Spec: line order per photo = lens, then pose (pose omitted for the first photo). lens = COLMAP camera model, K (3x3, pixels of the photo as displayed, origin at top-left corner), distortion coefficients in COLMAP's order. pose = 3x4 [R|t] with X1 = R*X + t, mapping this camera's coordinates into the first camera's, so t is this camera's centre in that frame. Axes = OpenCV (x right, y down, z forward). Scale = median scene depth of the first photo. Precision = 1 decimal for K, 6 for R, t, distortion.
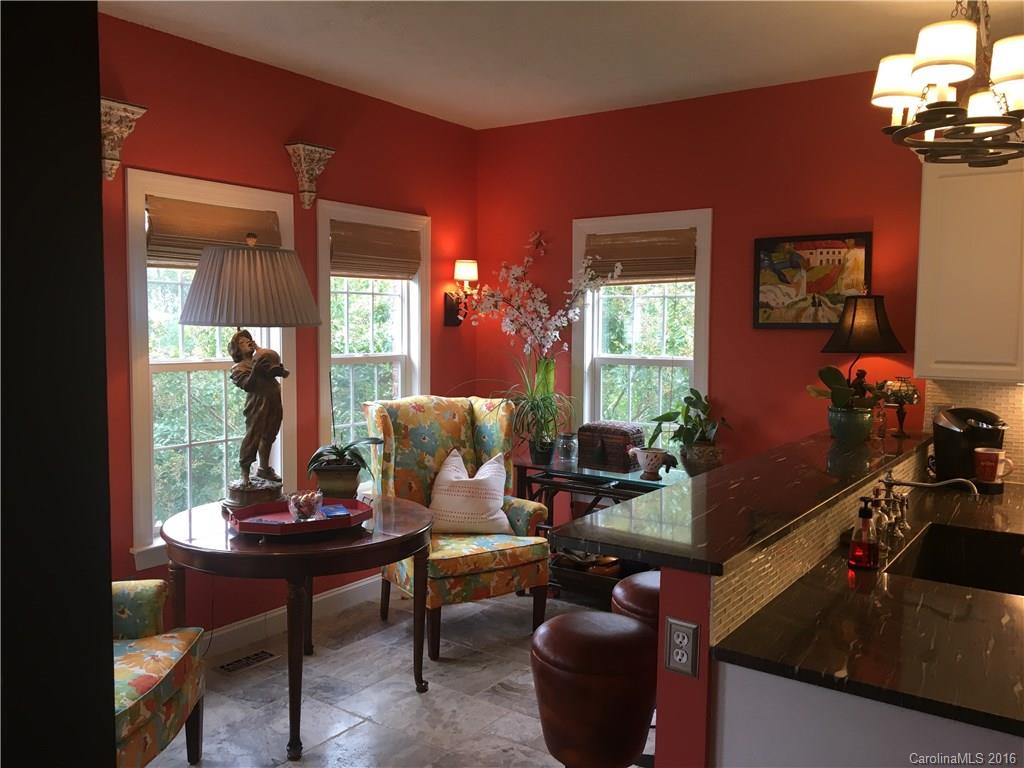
lens RADIAL K [[871.1, 0, 517.4], [0, 871.1, 385.0], [0, 0, 1]] dist [0.047703, -0.052460]
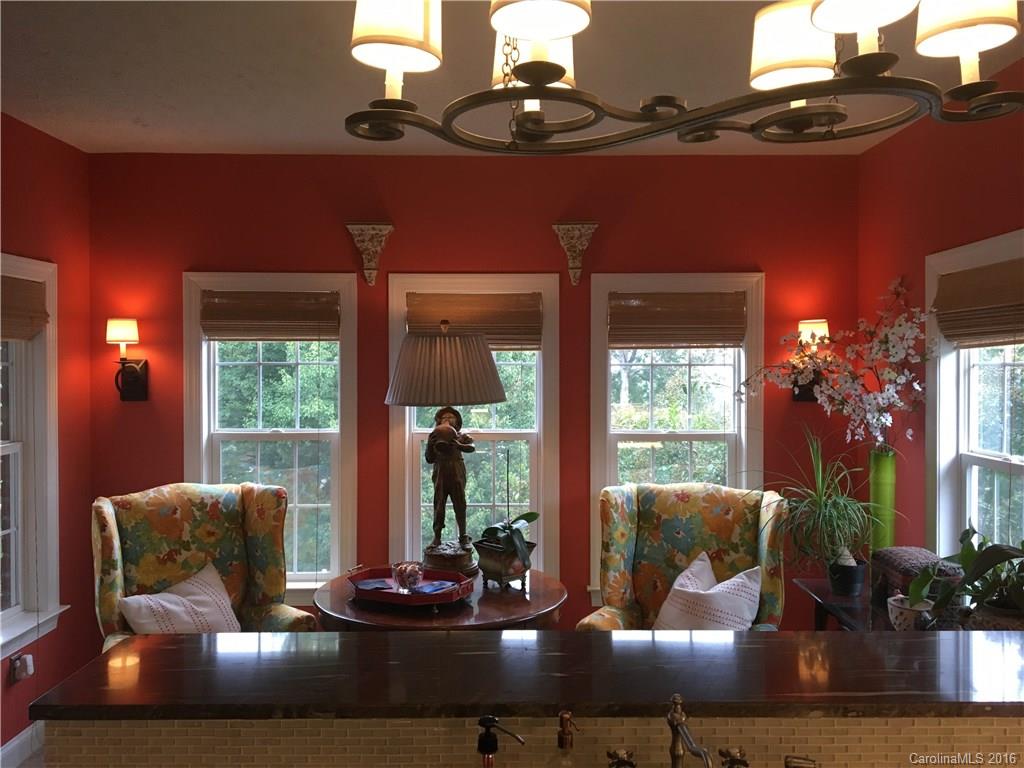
lens RADIAL K [[871.1, 0, 513.6], [0, 871.1, 383.8], [0, 0, 1]] dist [0.047703, -0.052460]
pose [[0.569770, 0.008211, -0.821763, 0.505738], [-0.051489, 0.998342, -0.025724, -0.055493], [0.820189, 0.056969, 0.569249, 0.354686]]
